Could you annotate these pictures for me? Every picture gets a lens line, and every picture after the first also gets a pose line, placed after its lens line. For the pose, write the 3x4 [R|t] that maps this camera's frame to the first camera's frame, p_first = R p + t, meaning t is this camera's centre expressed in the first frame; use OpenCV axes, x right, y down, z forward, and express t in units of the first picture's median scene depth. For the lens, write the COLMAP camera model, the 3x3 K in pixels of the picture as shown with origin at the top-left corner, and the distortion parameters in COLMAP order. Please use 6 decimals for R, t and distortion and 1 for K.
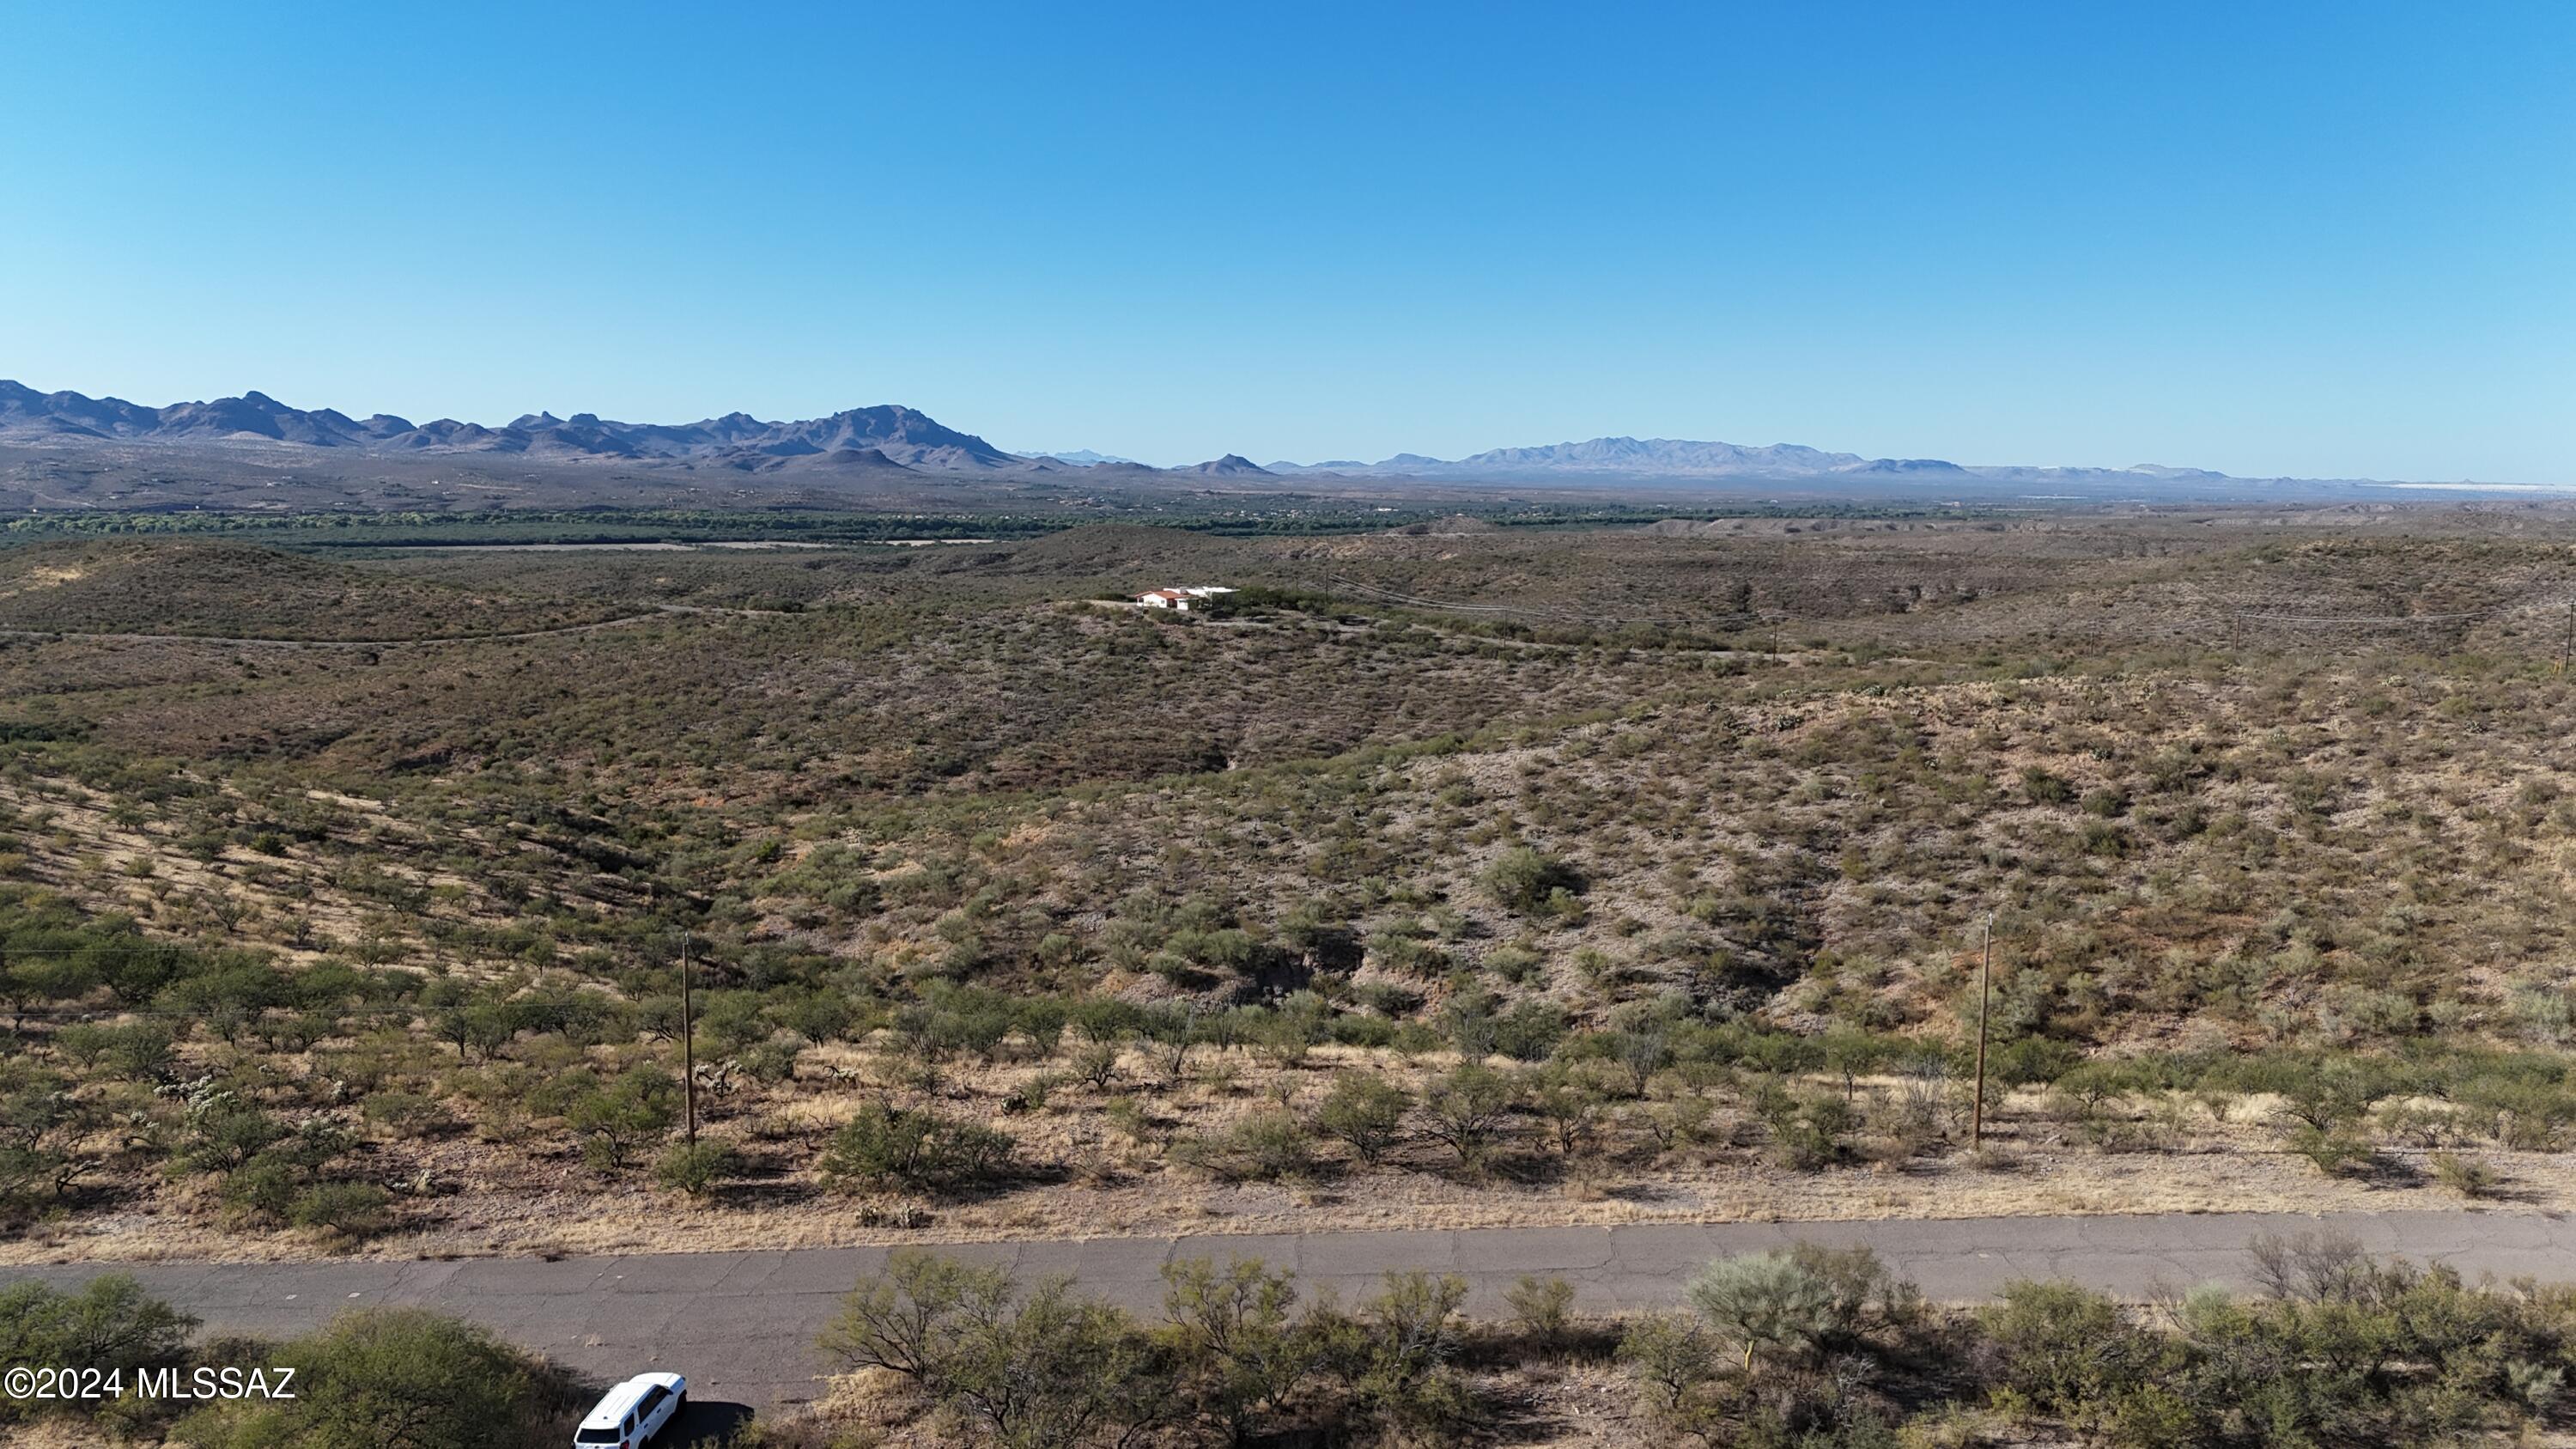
lens RADIAL K [[1885.4, 0, 1287.3], [0, 1885.4, 743.6], [0, 0, 1]] dist [0.075372, -0.070522]
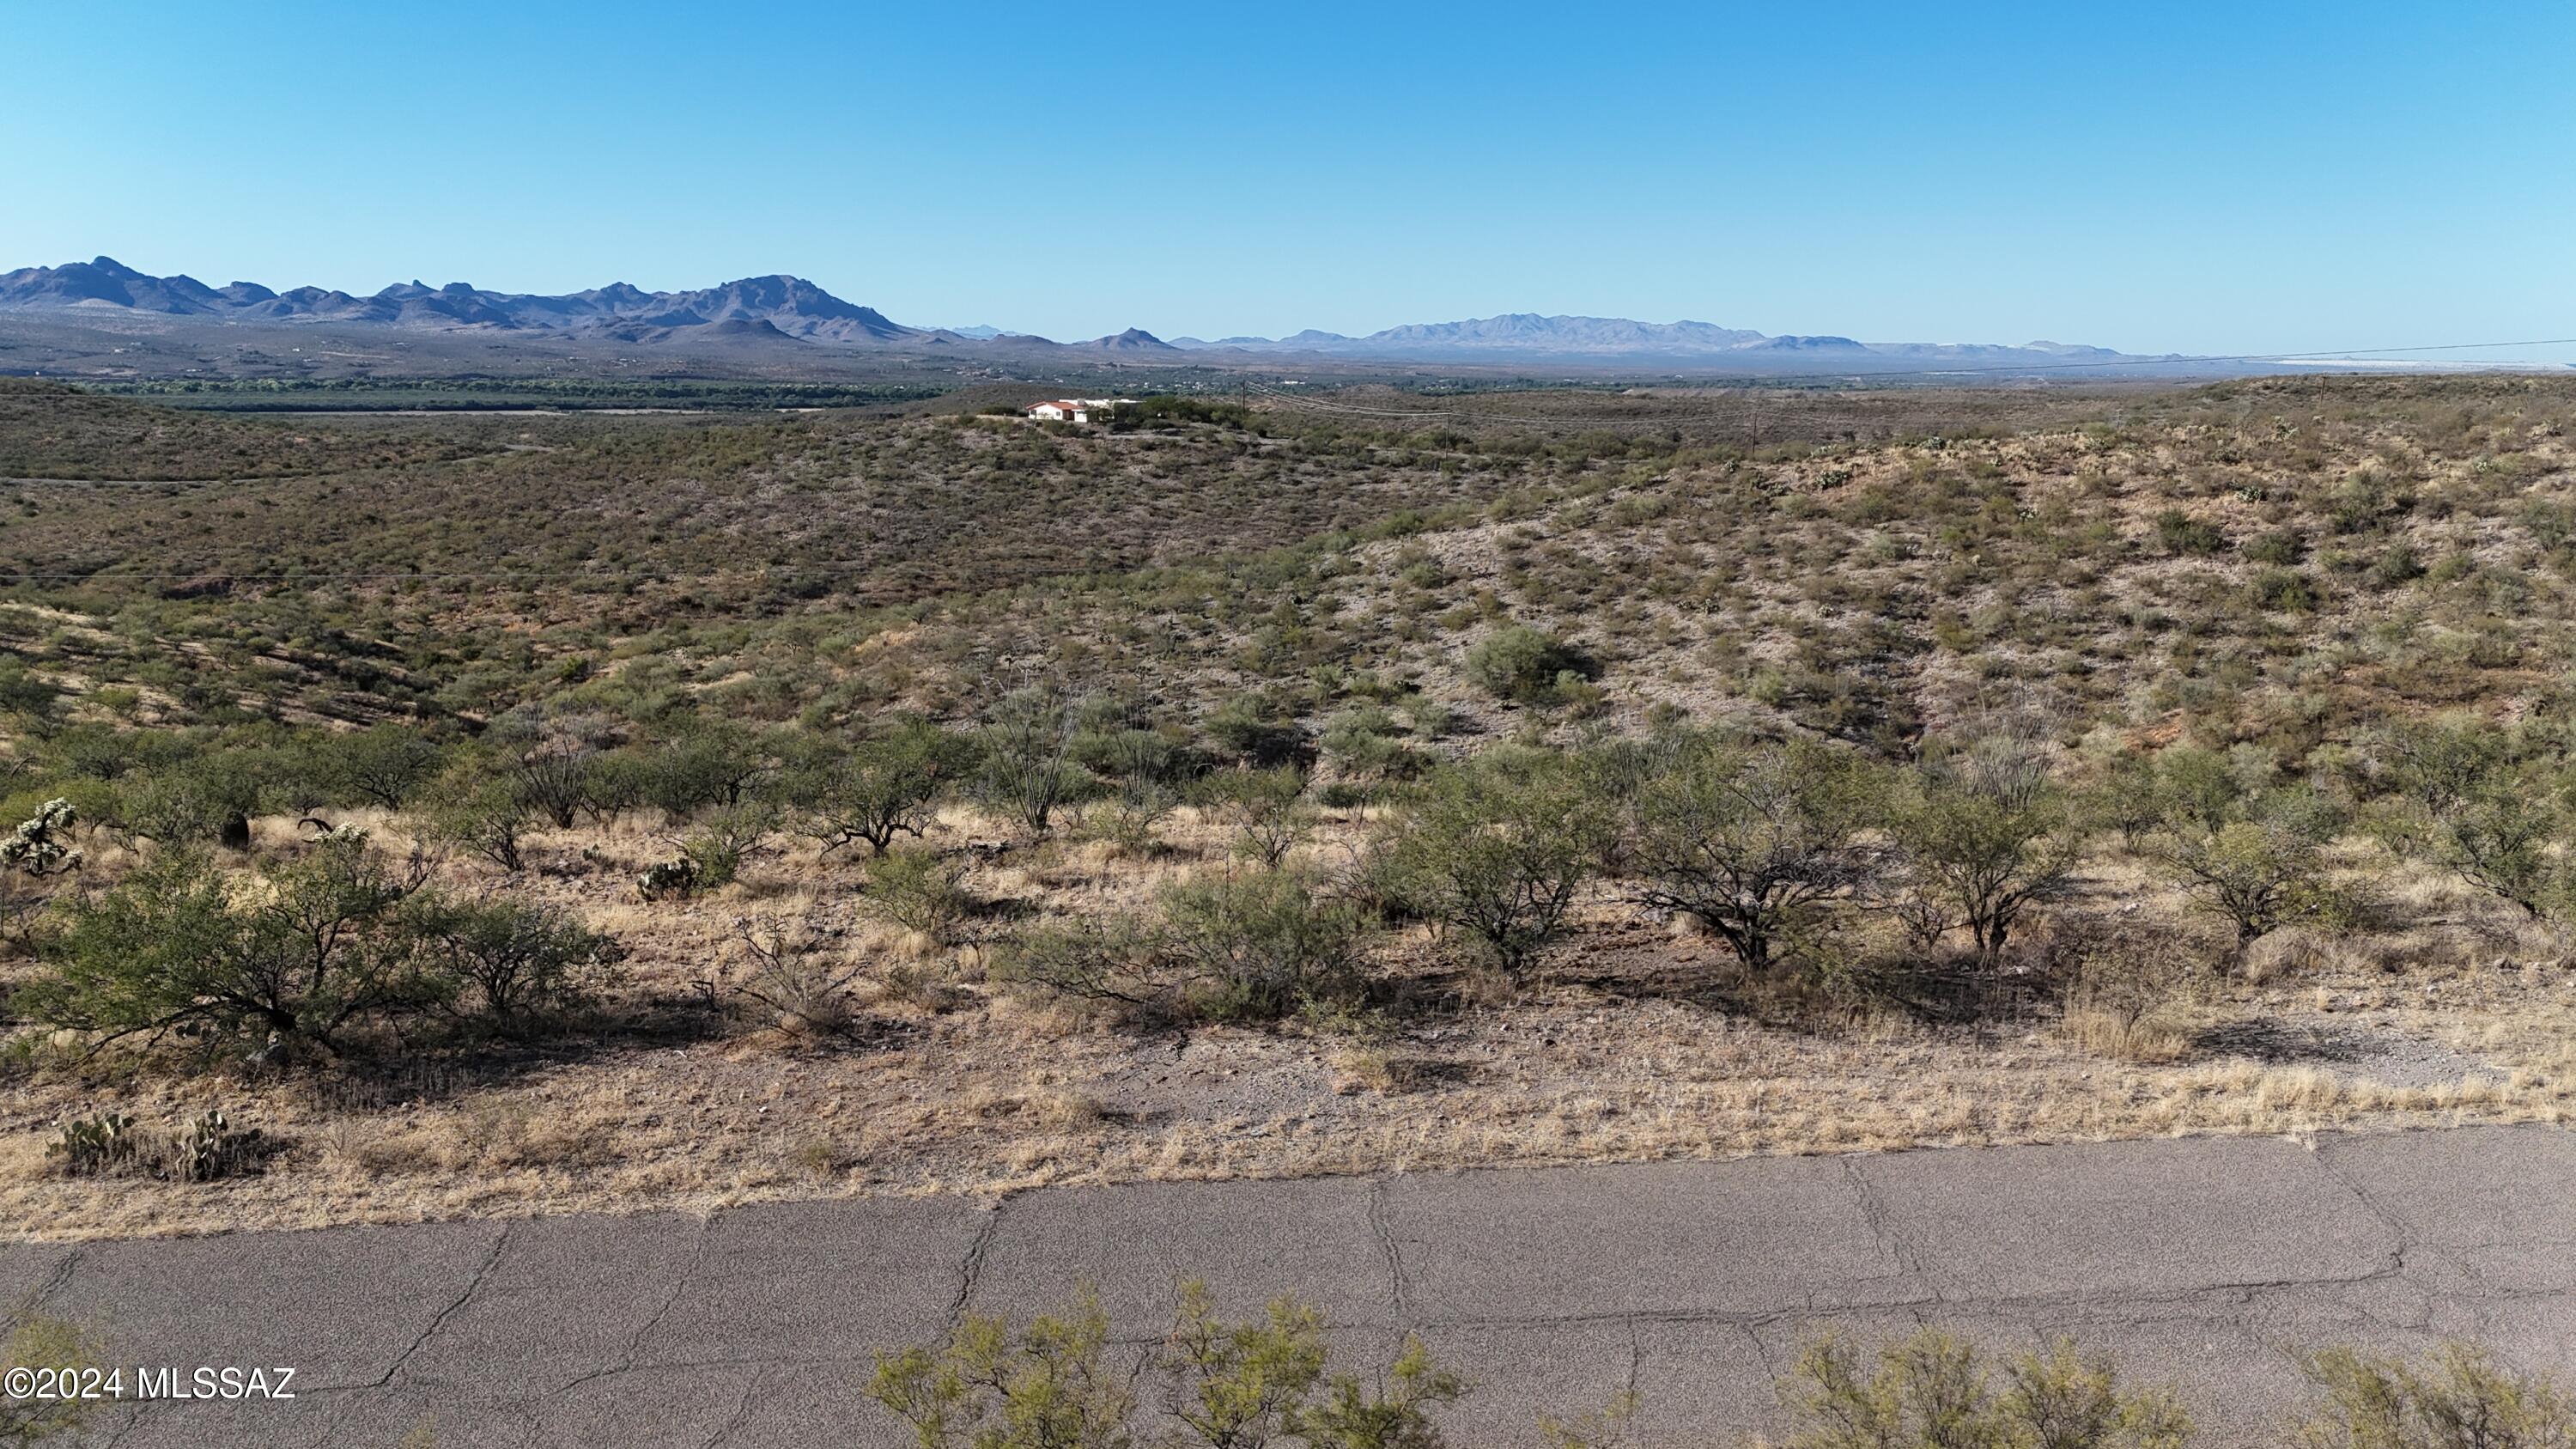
lens RADIAL K [[1885.4, 0, 1287.5], [0, 1885.4, 745.3], [0, 0, 1]] dist [0.075372, -0.070522]
pose [[0.998751, -0.009261, 0.049097, -0.007020], [0.006101, 0.997923, 0.064127, 0.046662], [-0.049589, -0.063748, 0.996733, 0.194061]]
